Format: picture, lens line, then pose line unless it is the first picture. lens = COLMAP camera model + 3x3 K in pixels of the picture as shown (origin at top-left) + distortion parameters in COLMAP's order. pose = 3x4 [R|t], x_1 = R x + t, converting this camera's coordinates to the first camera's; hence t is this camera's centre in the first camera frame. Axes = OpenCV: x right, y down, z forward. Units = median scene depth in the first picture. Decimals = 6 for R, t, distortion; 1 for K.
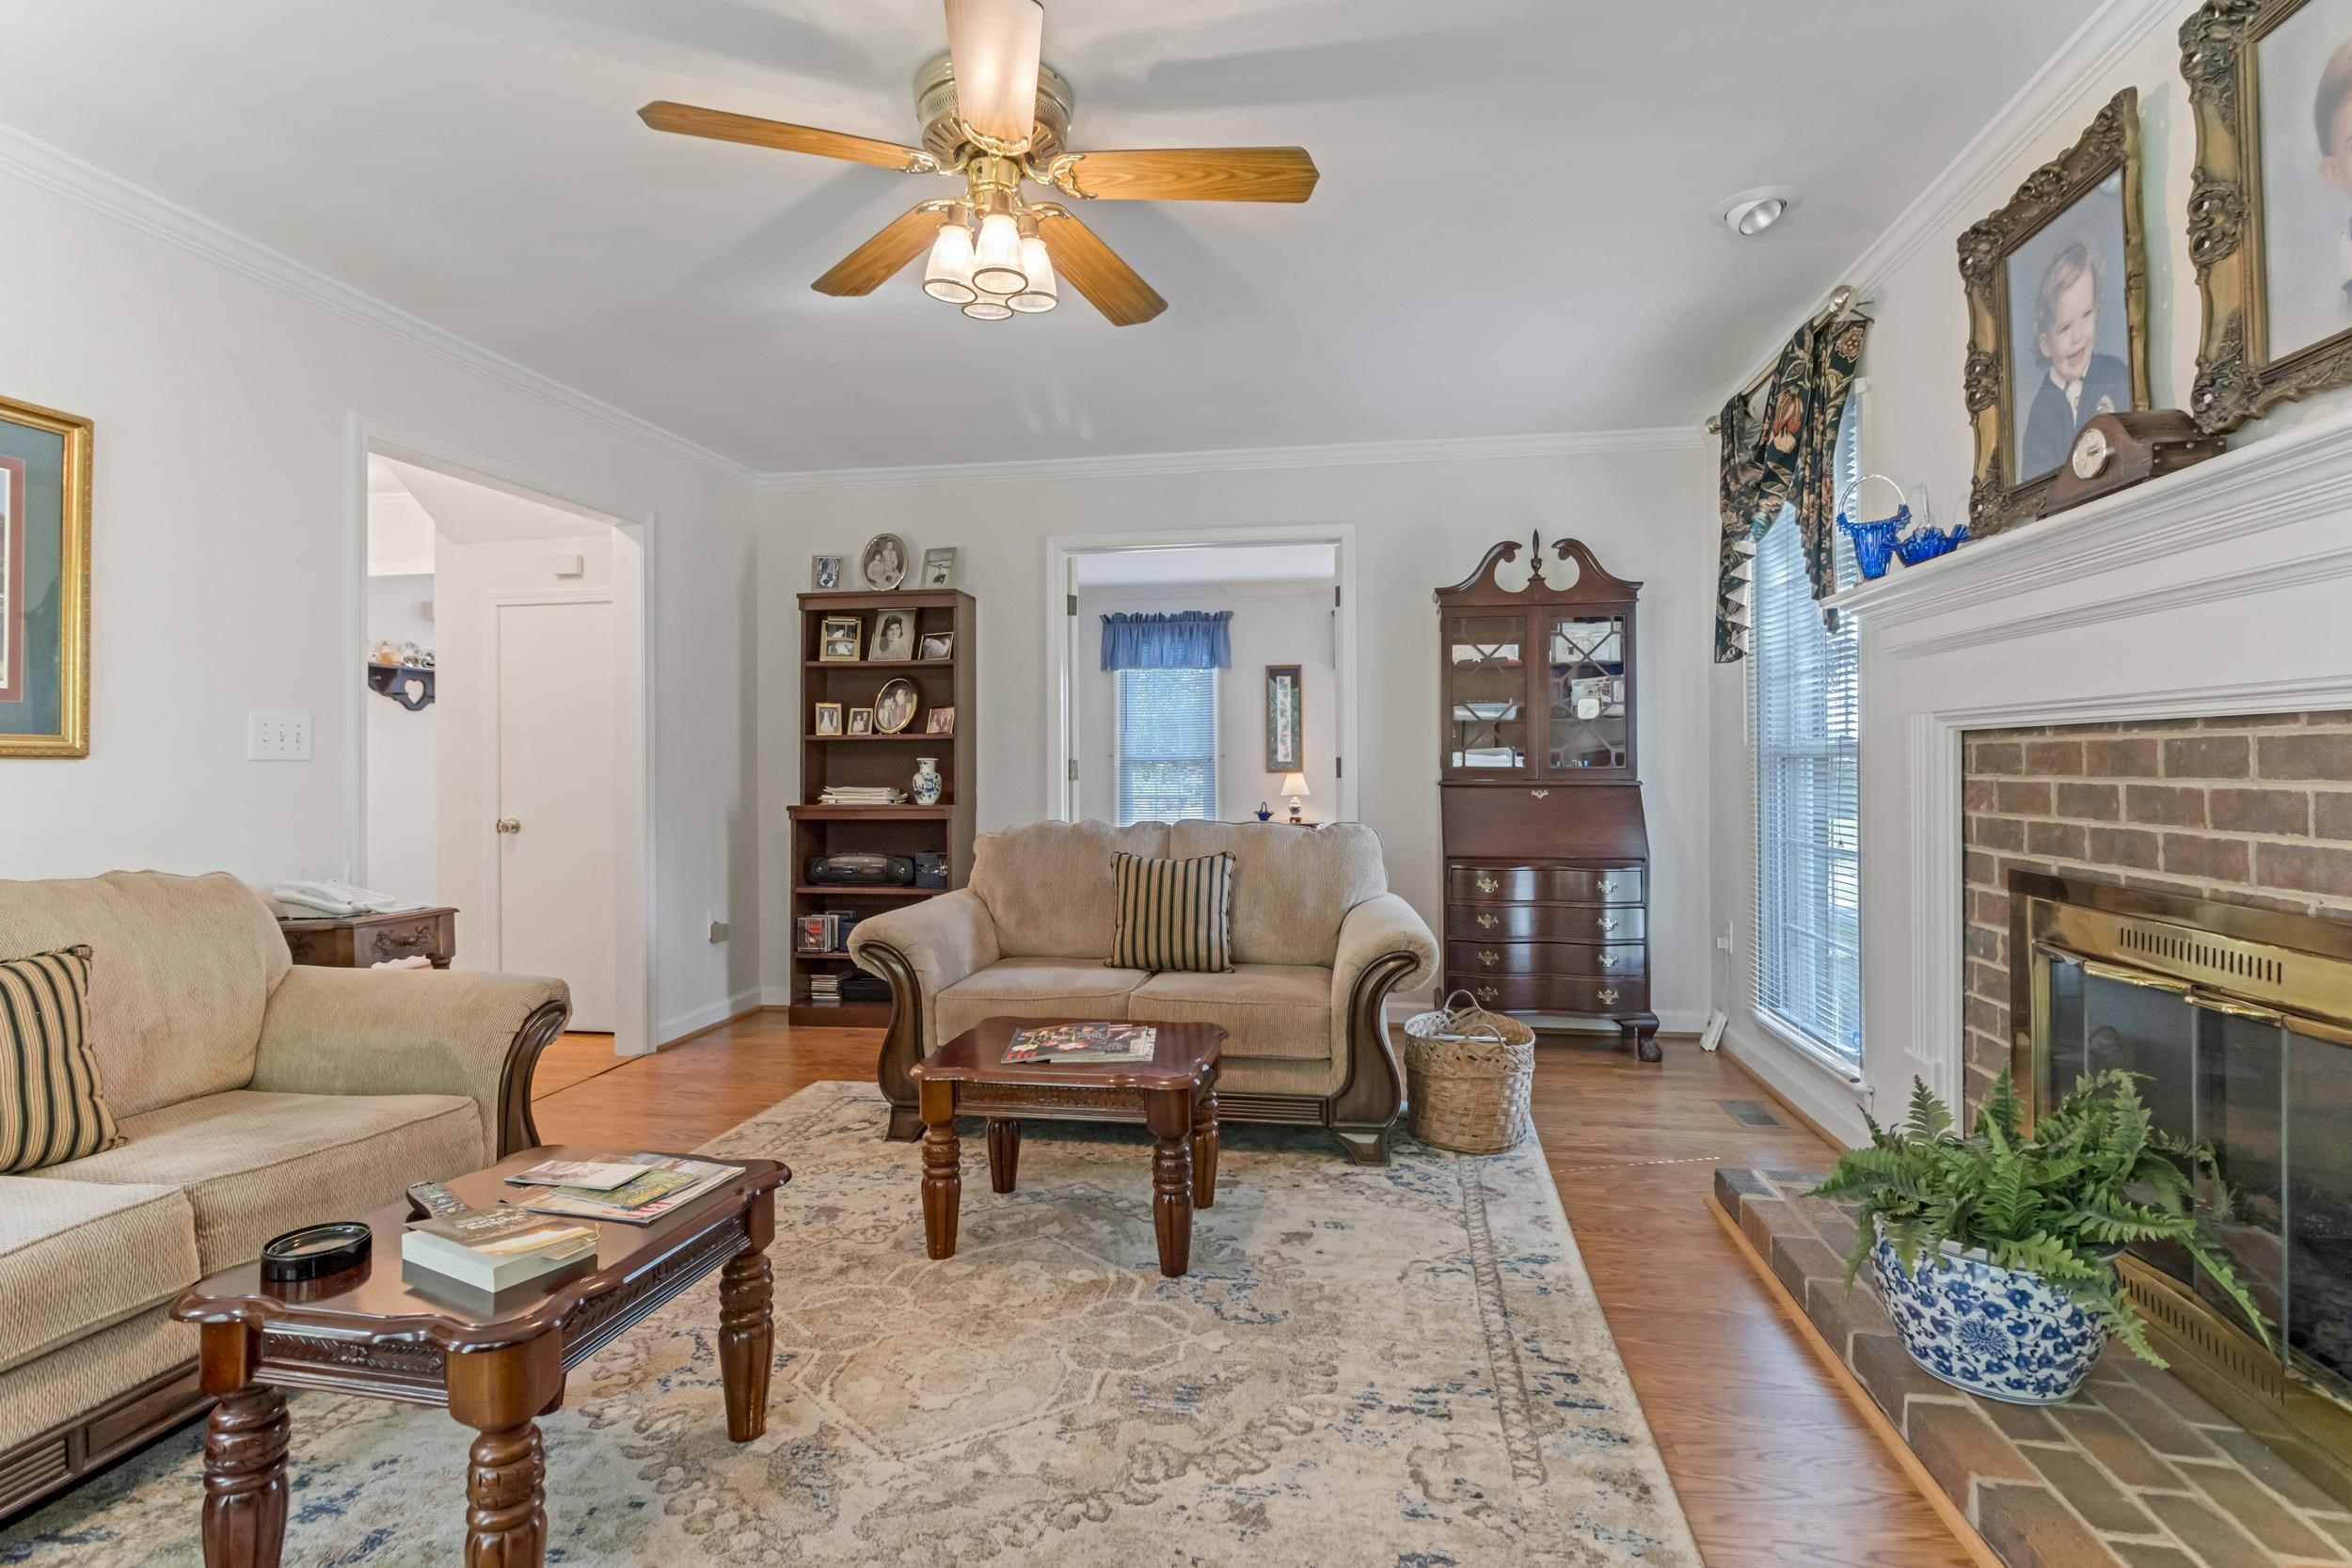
lens RADIAL K [[1128.7, 0, 1176.0], [0, 1128.7, 784.0], [0, 0, 1]] dist [-0.000059, 0.000209]
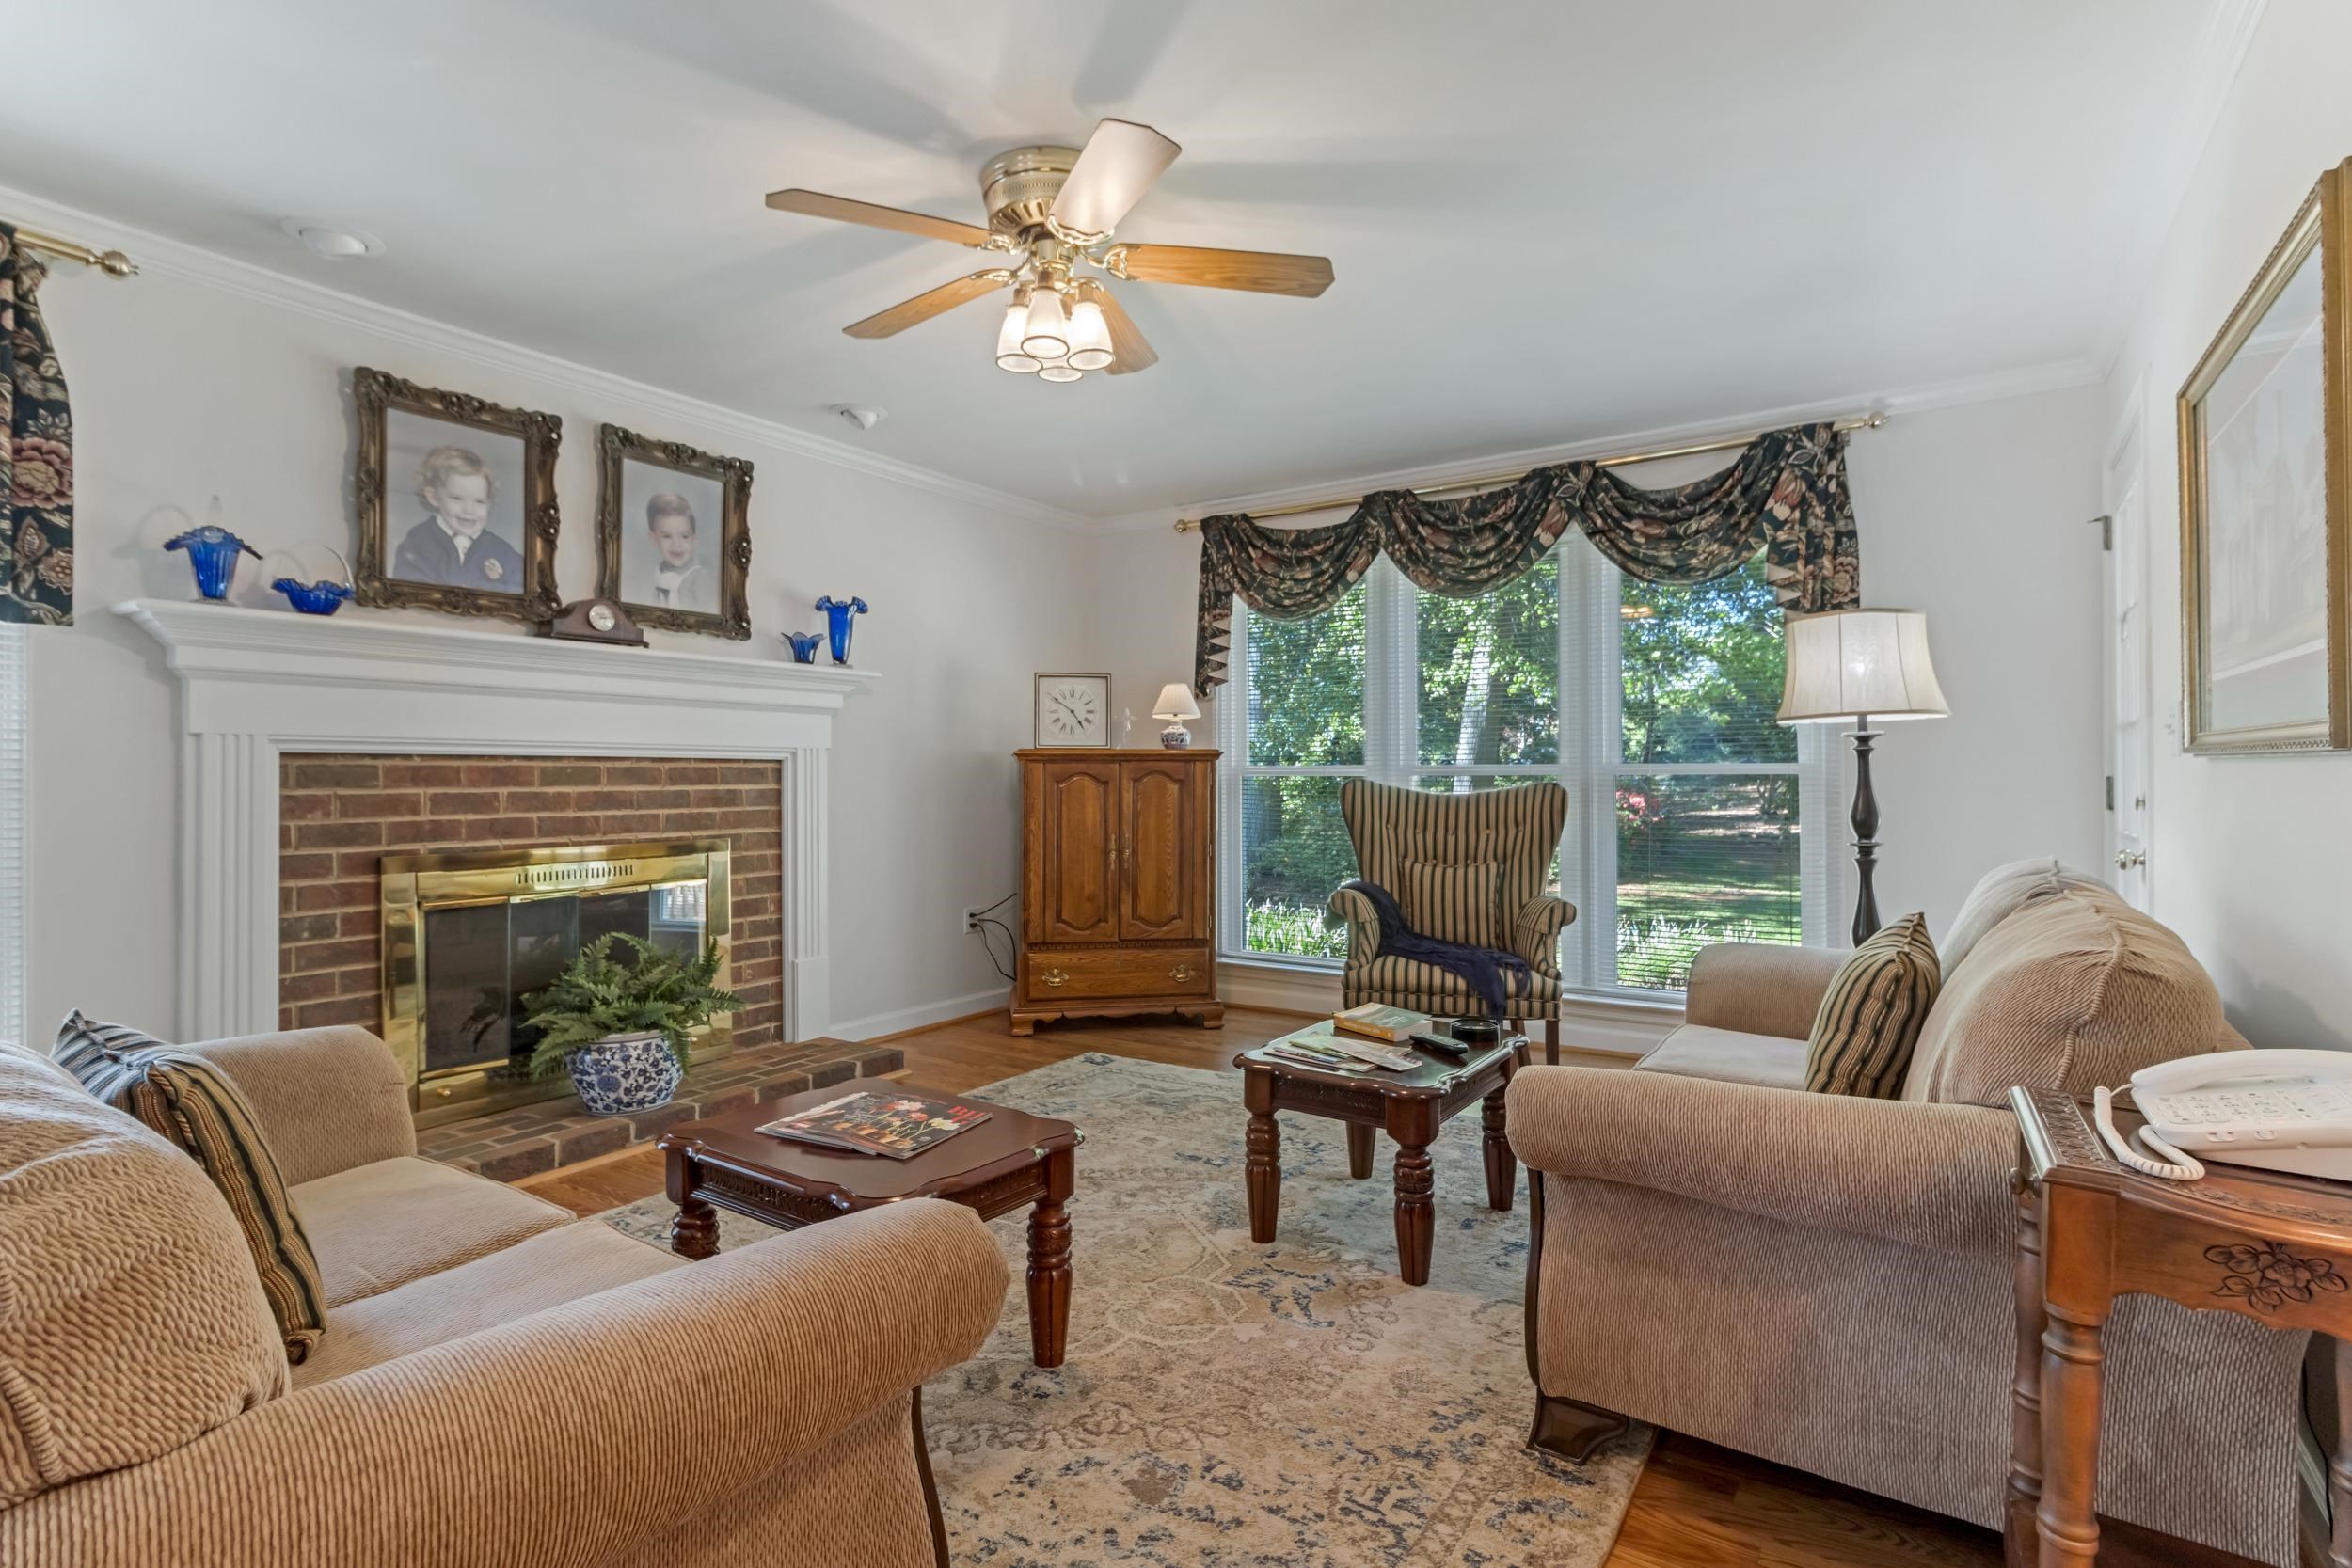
lens RADIAL K [[1128.7, 0, 1176.0], [0, 1128.7, 784.0], [0, 0, 1]] dist [-0.000059, 0.000209]
pose [[-0.916361, 0.006978, 0.400293, -0.788656], [0.017468, 0.999593, 0.022563, -0.032240], [-0.399972, 0.027669, -0.916110, 2.164434]]
